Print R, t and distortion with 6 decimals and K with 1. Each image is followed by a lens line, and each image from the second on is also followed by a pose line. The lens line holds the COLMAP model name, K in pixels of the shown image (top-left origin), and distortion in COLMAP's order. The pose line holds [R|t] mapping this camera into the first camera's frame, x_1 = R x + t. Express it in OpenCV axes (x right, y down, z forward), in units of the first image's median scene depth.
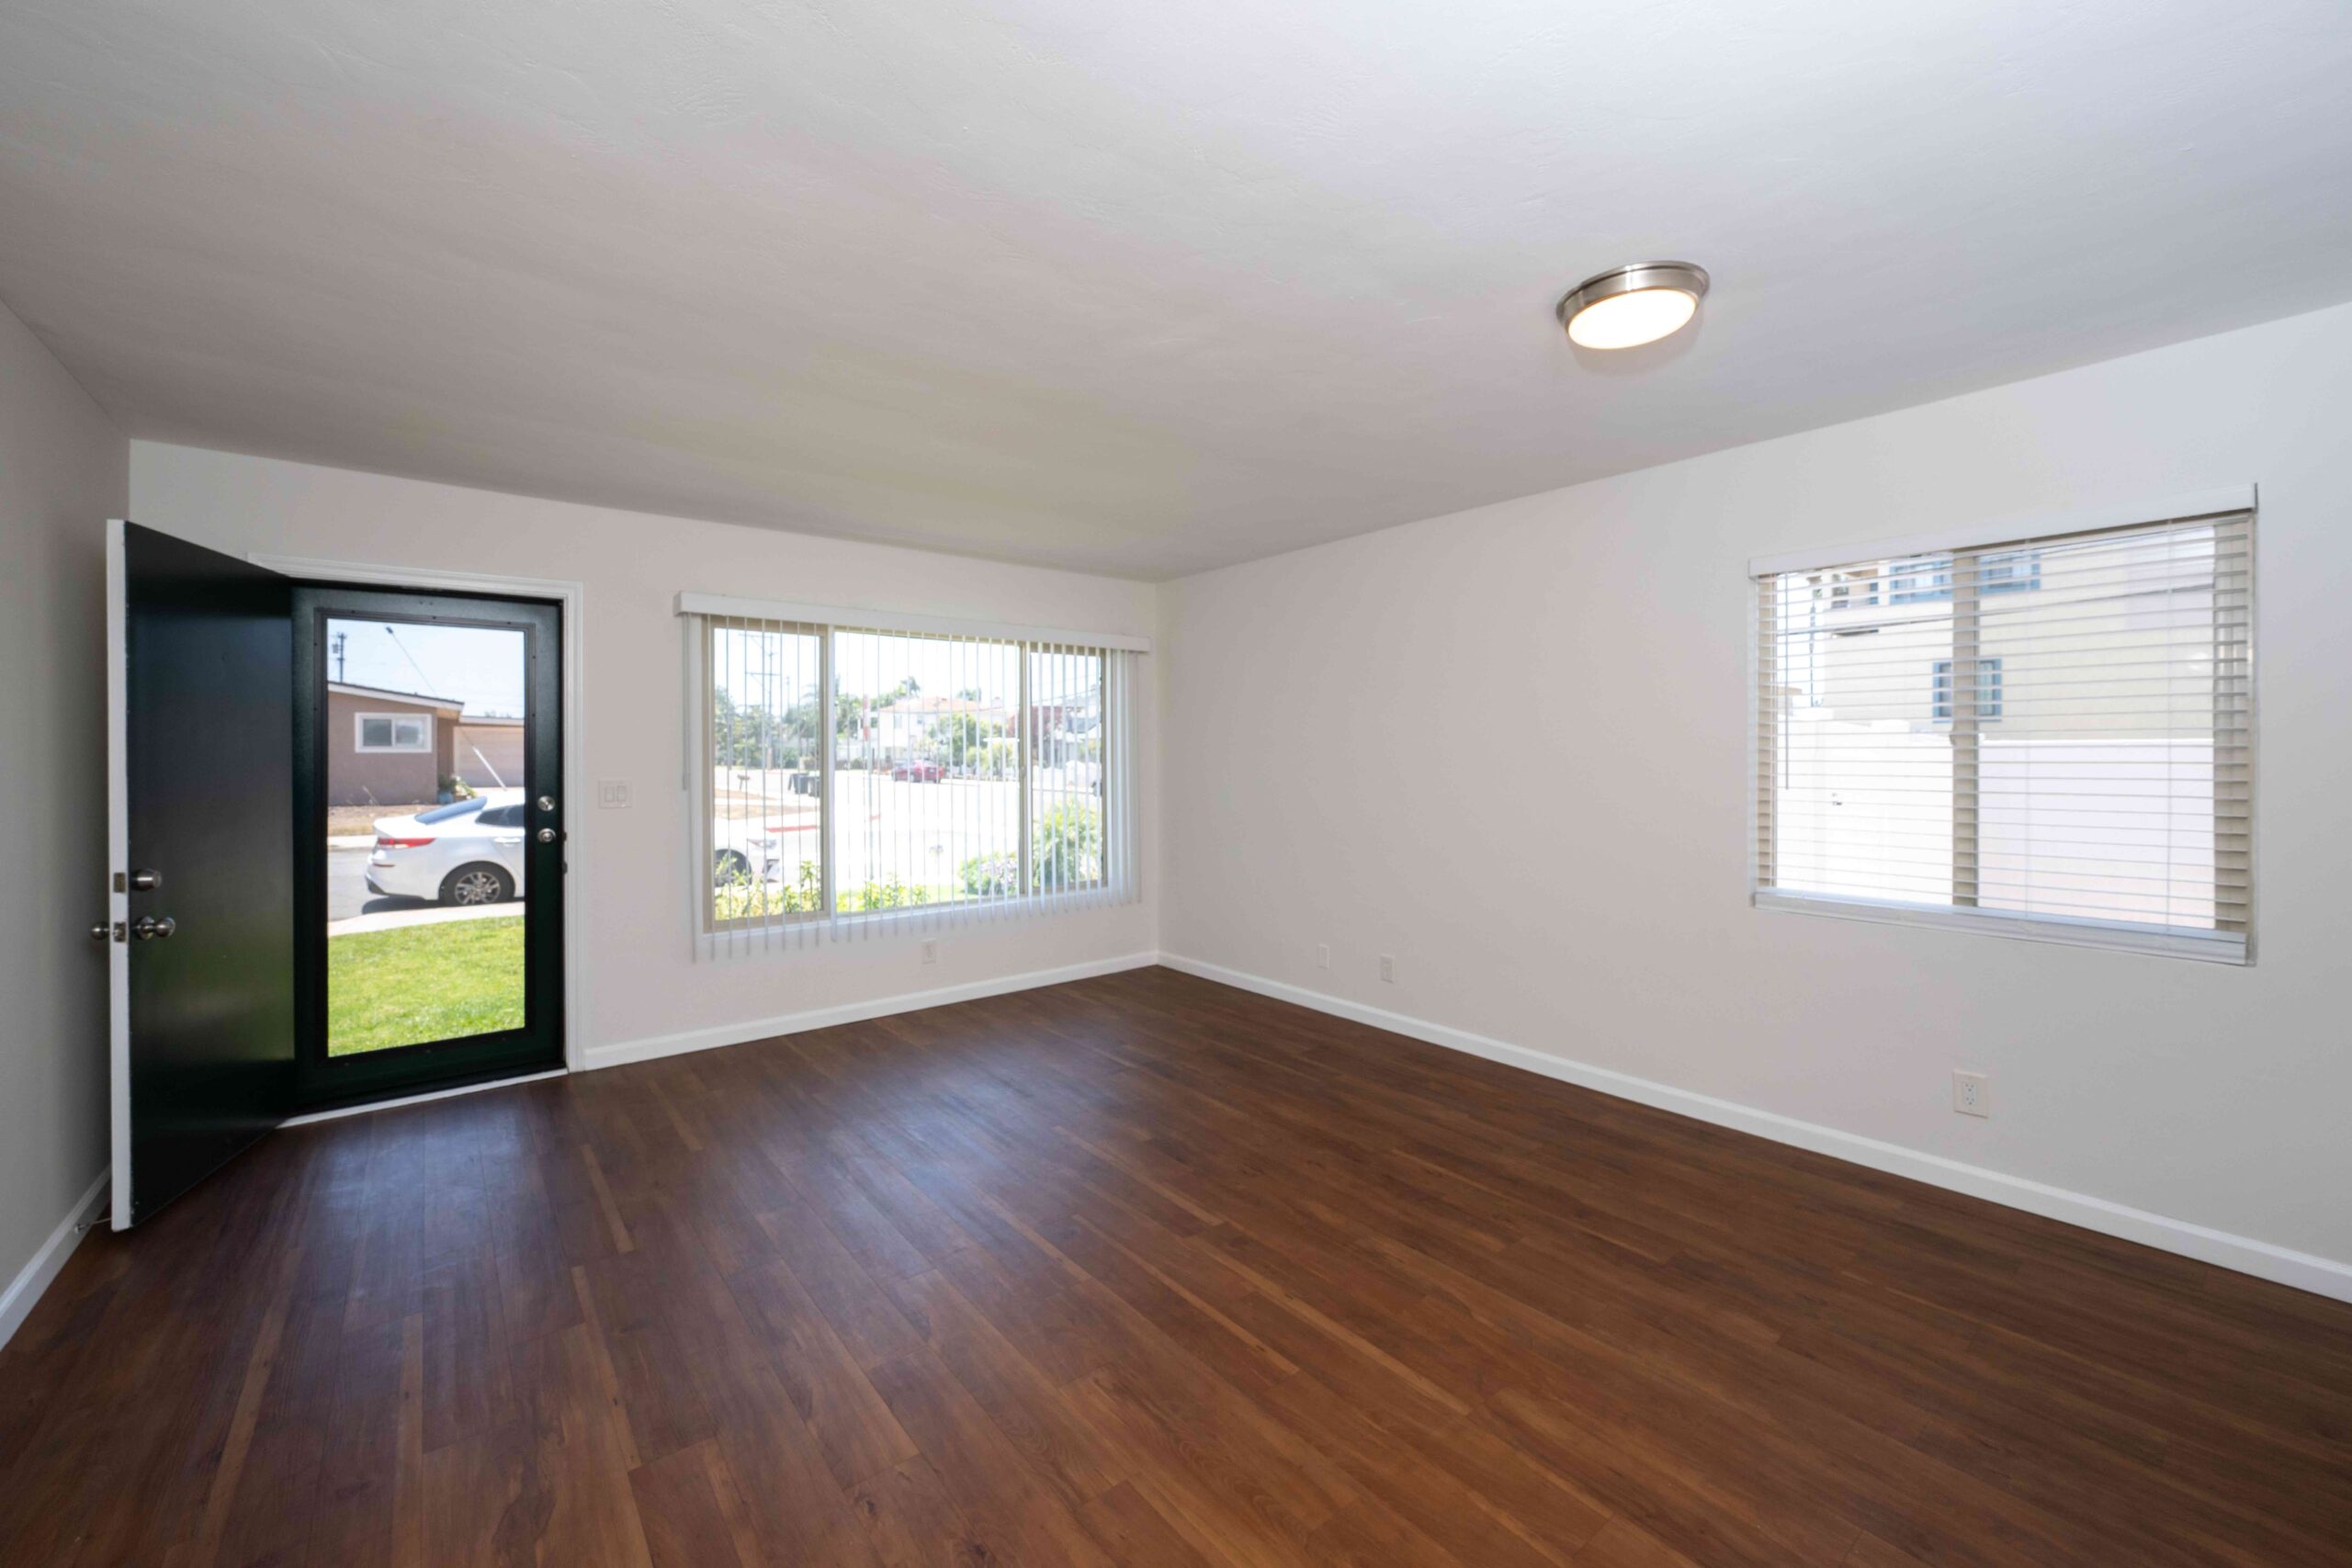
lens RADIAL K [[925.8, 0, 1186.0], [0, 925.8, 763.2], [0, 0, 1]] dist [0.001547, 0.000096]
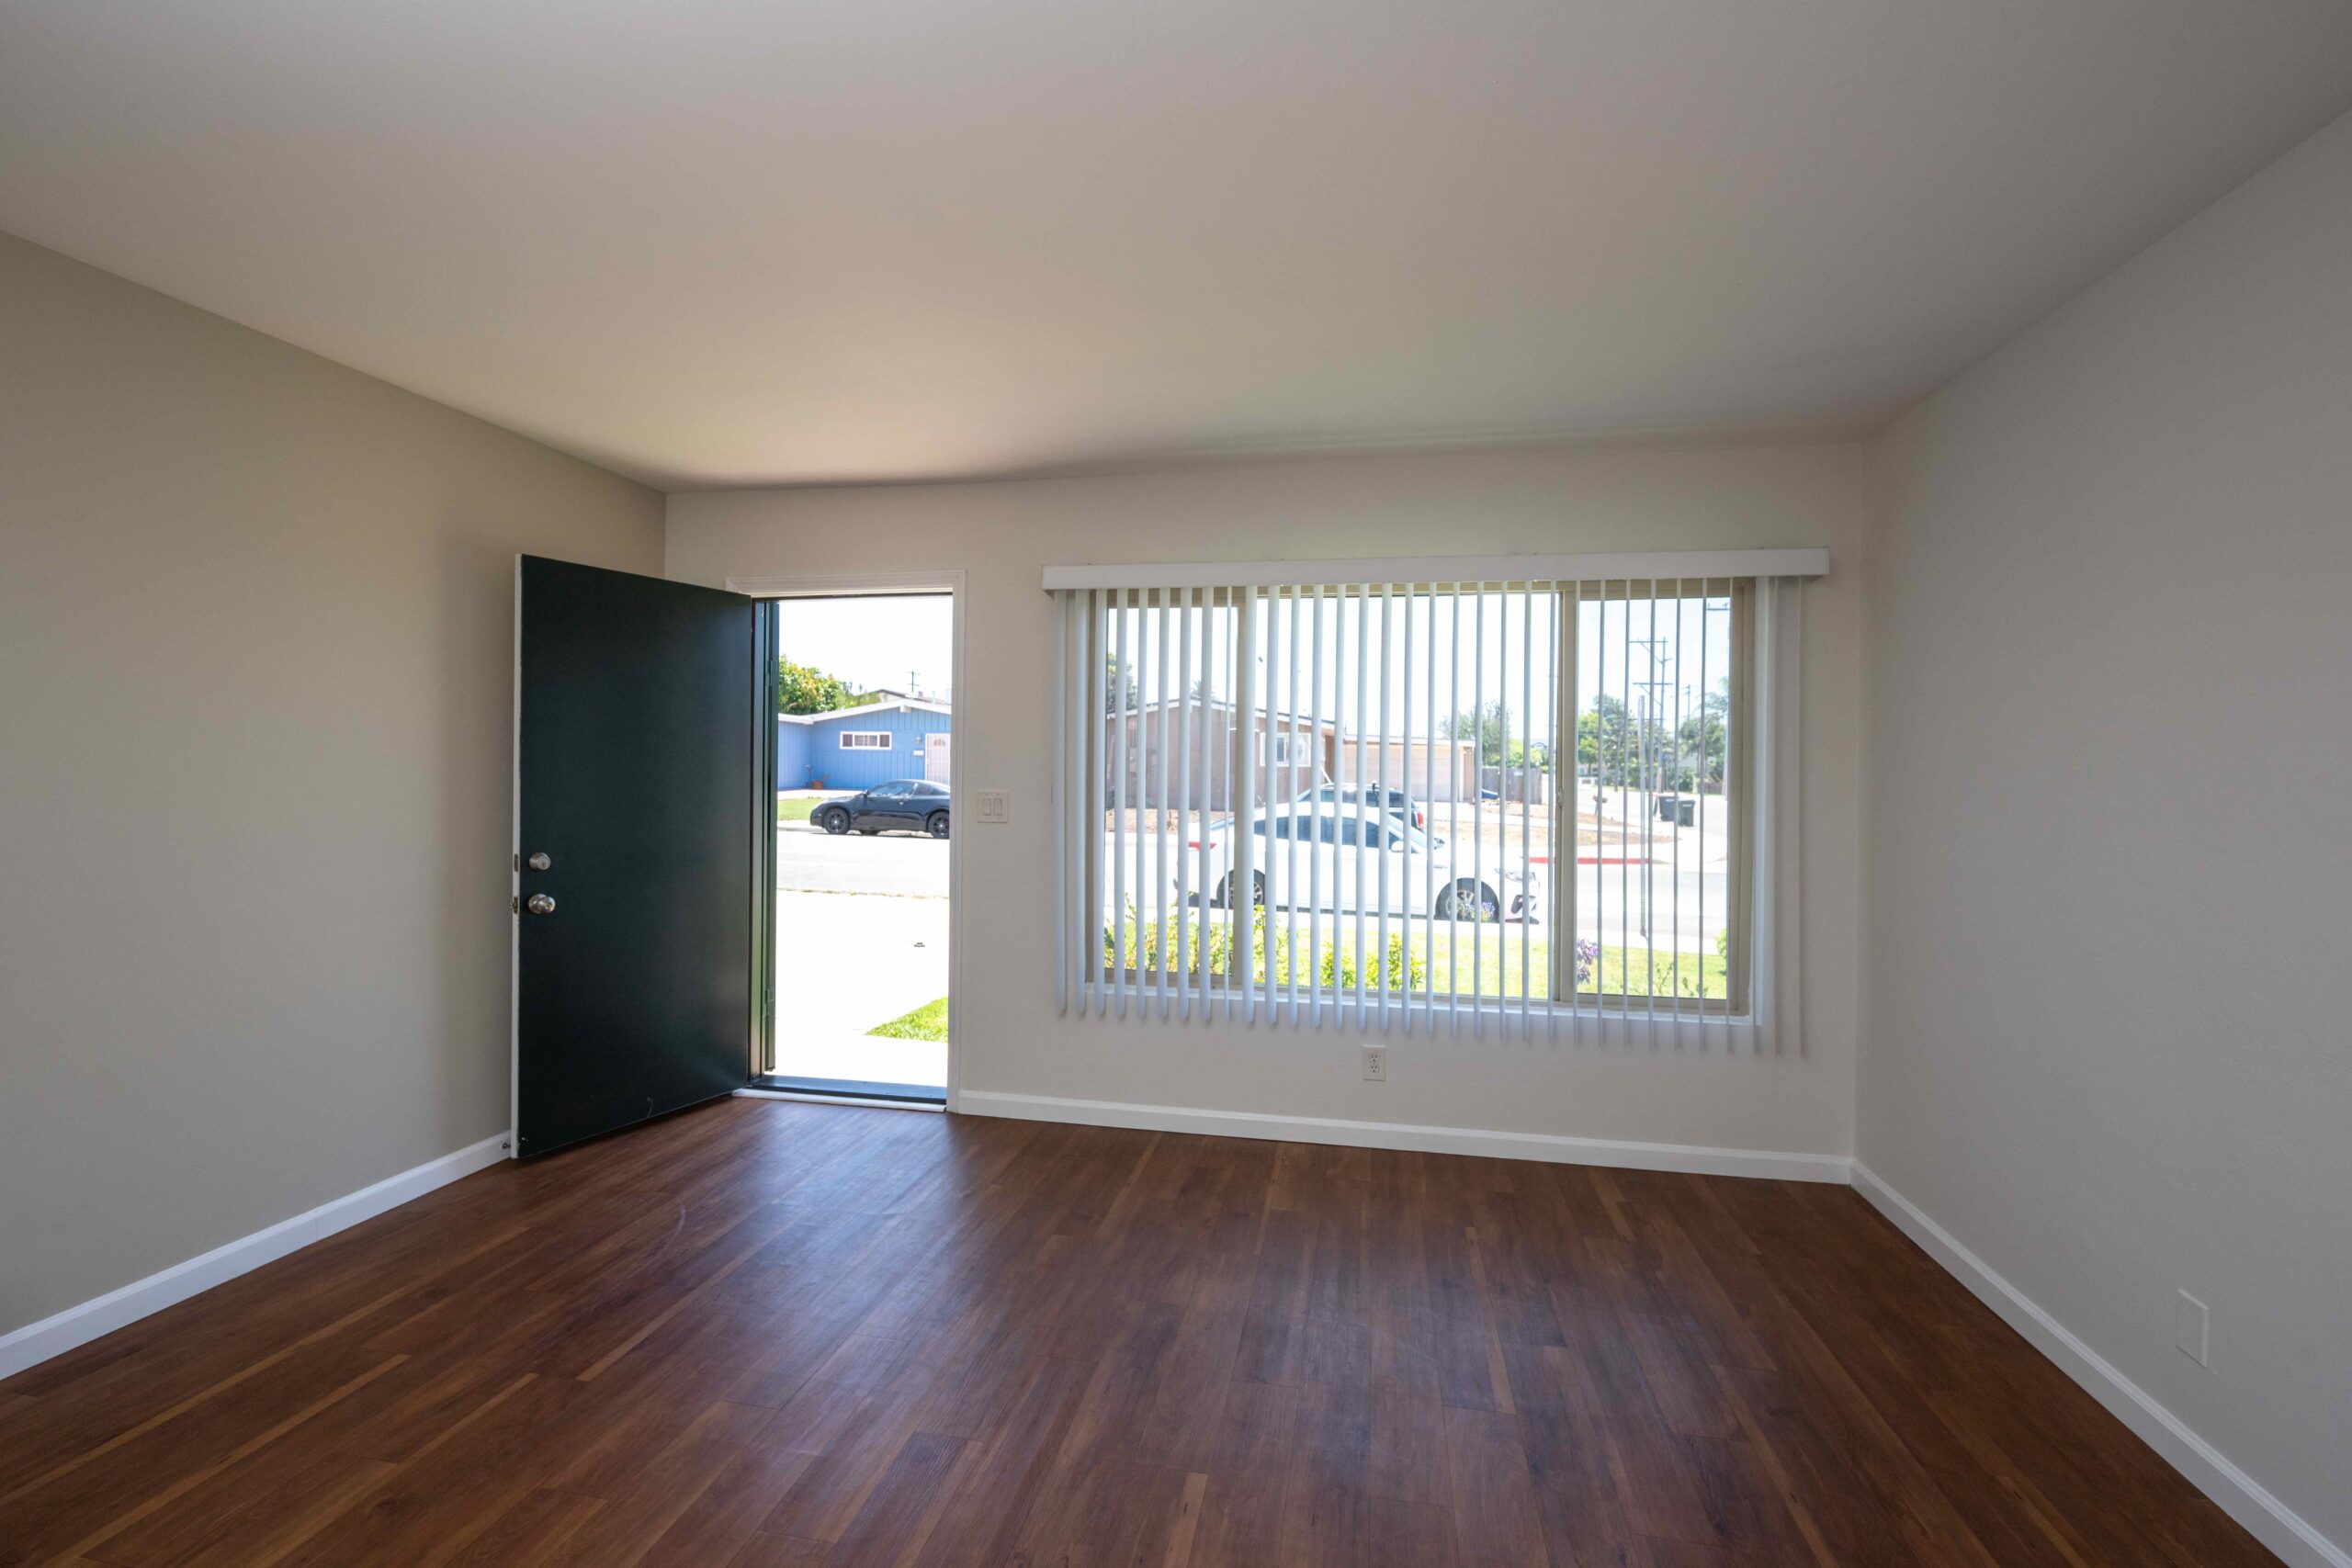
lens RADIAL K [[1029.2, 0, 1175.0], [0, 1029.2, 780.2], [0, 0, 1]] dist [0.001574, 0.000434]
pose [[0.638215, 0.020156, -0.769594, 0.185670], [-0.023678, 0.999698, 0.006546, -0.002095], [0.769494, 0.014045, 0.638500, 0.392118]]
